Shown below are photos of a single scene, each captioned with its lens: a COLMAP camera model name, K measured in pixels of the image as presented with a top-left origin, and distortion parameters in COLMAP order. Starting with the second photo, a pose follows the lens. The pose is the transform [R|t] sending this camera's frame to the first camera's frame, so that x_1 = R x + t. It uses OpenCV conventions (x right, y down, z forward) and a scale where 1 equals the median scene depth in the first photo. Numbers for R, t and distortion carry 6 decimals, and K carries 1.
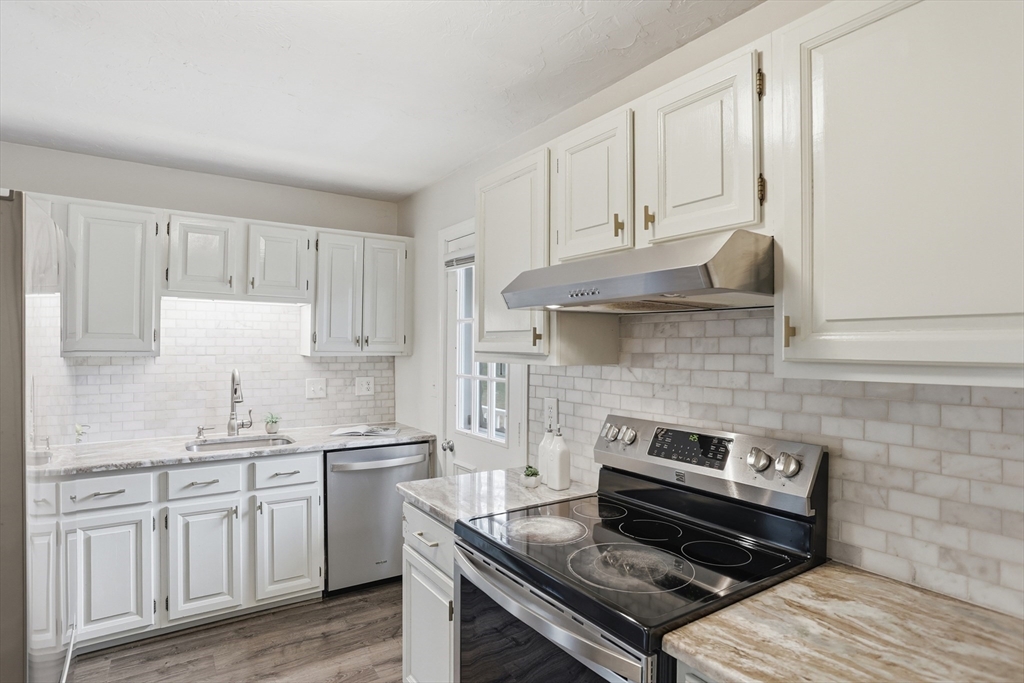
lens RADIAL K [[538.8, 0, 507.2], [0, 538.8, 333.9], [0, 0, 1]] dist [-0.077039, 0.039266]
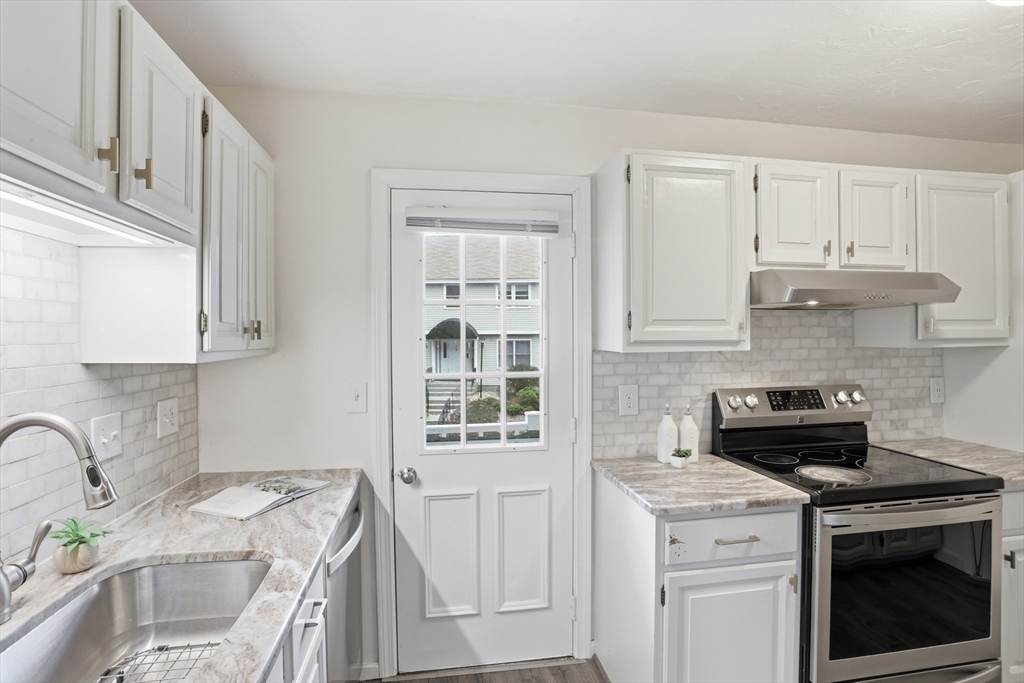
lens RADIAL K [[504.7, 0, 512.0], [0, 504.7, 341.5], [0, 0, 1]] dist [-0.077391, 0.030803]
pose [[0.416709, -0.019552, 0.908830, -0.759152], [-0.010352, 0.999602, 0.026251, 0.011693], [-0.908981, -0.020347, 0.416340, 0.694893]]
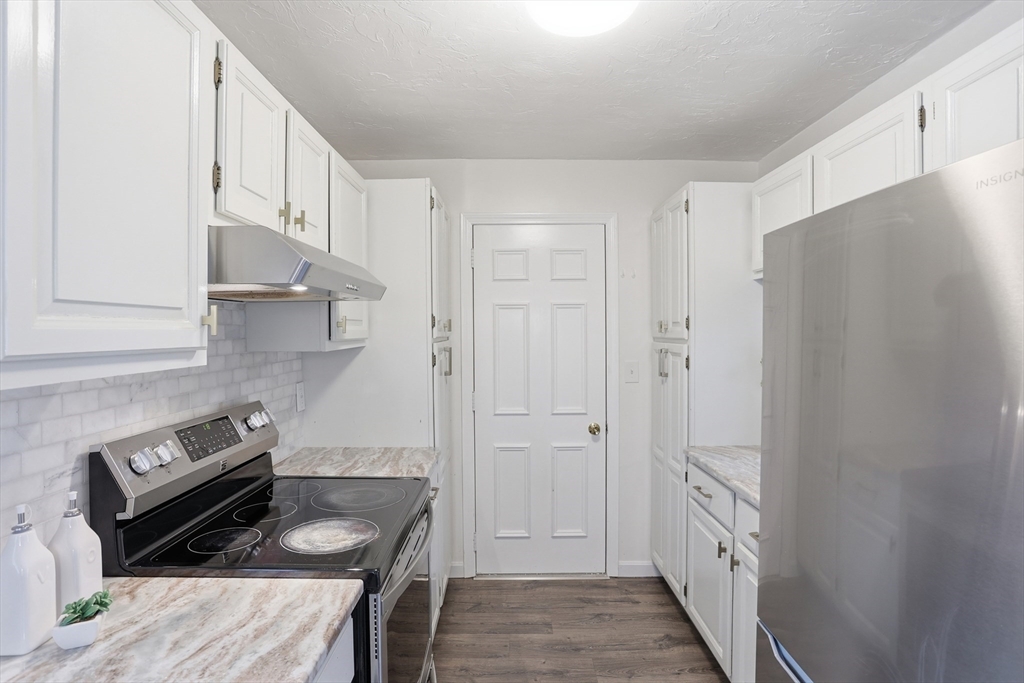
lens RADIAL K [[538.8, 0, 507.2], [0, 538.8, 333.9], [0, 0, 1]] dist [-0.077039, 0.039266]
pose [[-0.831603, -0.007164, 0.555324, -0.389848], [-0.014400, 0.999859, -0.008665, 0.014829], [-0.555183, -0.015202, -0.831589, 0.907111]]
